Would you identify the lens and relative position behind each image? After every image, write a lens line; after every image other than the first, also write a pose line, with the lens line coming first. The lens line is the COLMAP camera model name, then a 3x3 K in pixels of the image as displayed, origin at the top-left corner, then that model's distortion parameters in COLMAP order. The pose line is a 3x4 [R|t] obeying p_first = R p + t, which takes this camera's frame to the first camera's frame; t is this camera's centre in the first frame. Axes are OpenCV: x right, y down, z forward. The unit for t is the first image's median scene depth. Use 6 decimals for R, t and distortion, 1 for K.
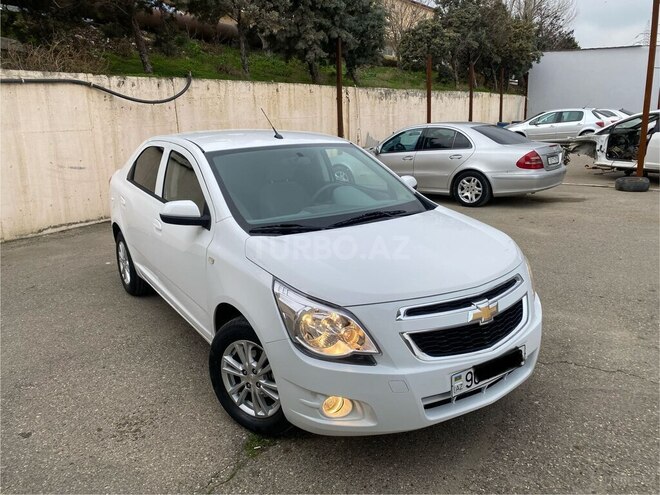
lens RADIAL K [[505.8, 0, 322.7], [0, 505.8, 244.4], [0, 0, 1]] dist [0.017472, -0.006985]
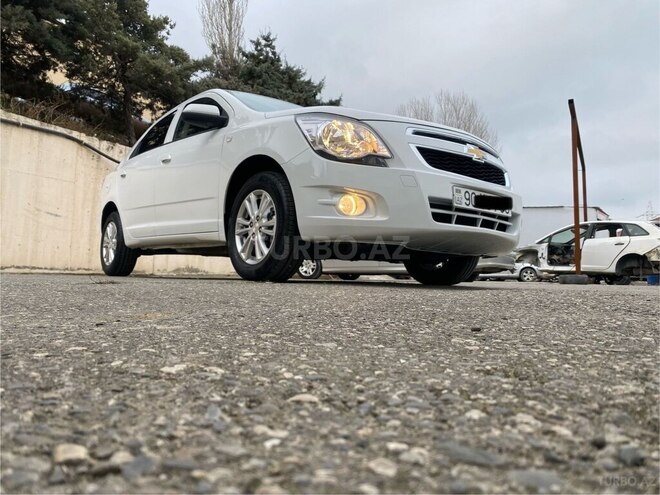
lens RADIAL K [[505.8, 0, 328.4], [0, 505.8, 244.9], [0, 0, 1]] dist [0.017472, -0.006985]
pose [[0.993309, 0.061942, 0.097468, -0.034580], [-0.028783, 0.950140, -0.310492, 0.207724], [-0.111841, 0.305609, 0.945566, 0.000792]]
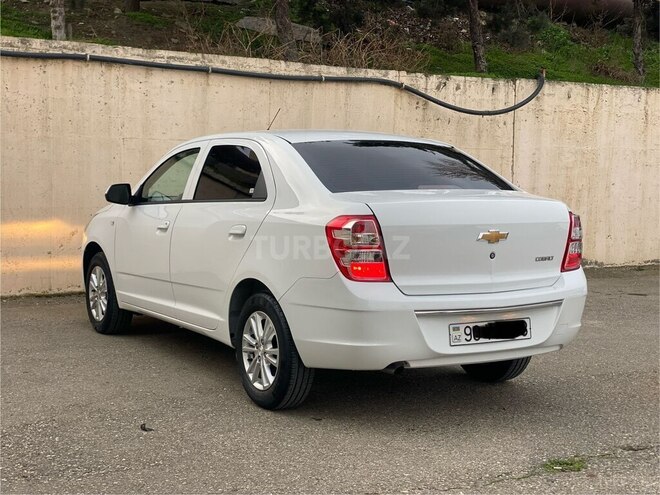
lens RADIAL K [[987.2, 0, 329.9], [0, 987.2, 249.4], [0, 0, 1]] dist [0.119053, 0.000000]
pose [[0.897923, 0.086942, -0.431481, 0.074297], [-0.155730, 0.979642, -0.126685, 0.104169], [0.411682, 0.180948, 0.893183, -0.247492]]
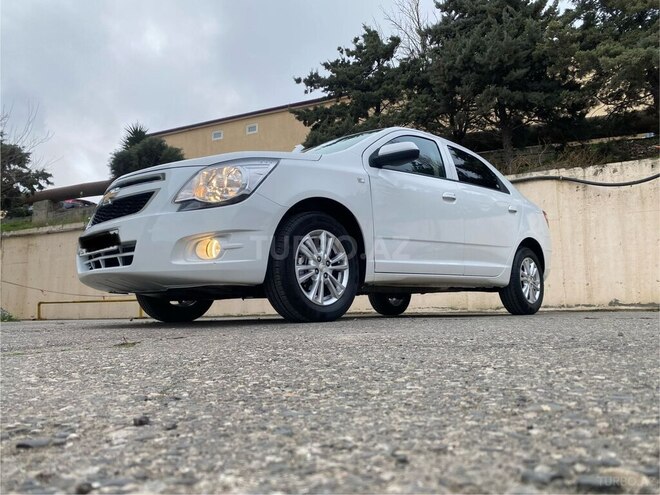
lens RADIAL K [[505.8, 0, 324.2], [0, 505.8, 244.6], [0, 0, 1]] dist [0.017472, -0.006985]
pose [[0.192291, -0.099324, -0.976299, 0.475131], [-0.230708, 0.962406, -0.143350, 0.086438], [0.953833, 0.252804, 0.162147, 0.395667]]
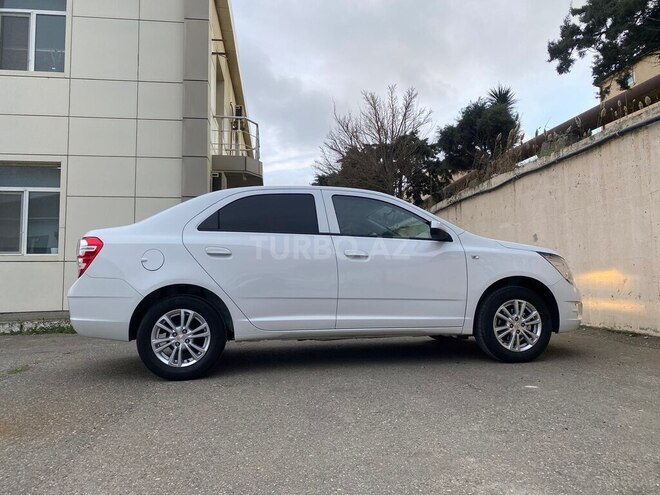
lens RADIAL K [[505.8, 0, 330.4], [0, 505.8, 245.9], [0, 0, 1]] dist [0.017472, -0.006985]
pose [[-0.760335, 0.010174, -0.649451, 0.066142], [-0.112448, 0.982718, 0.147043, -0.127273], [0.639723, 0.184831, -0.746051, 0.958098]]
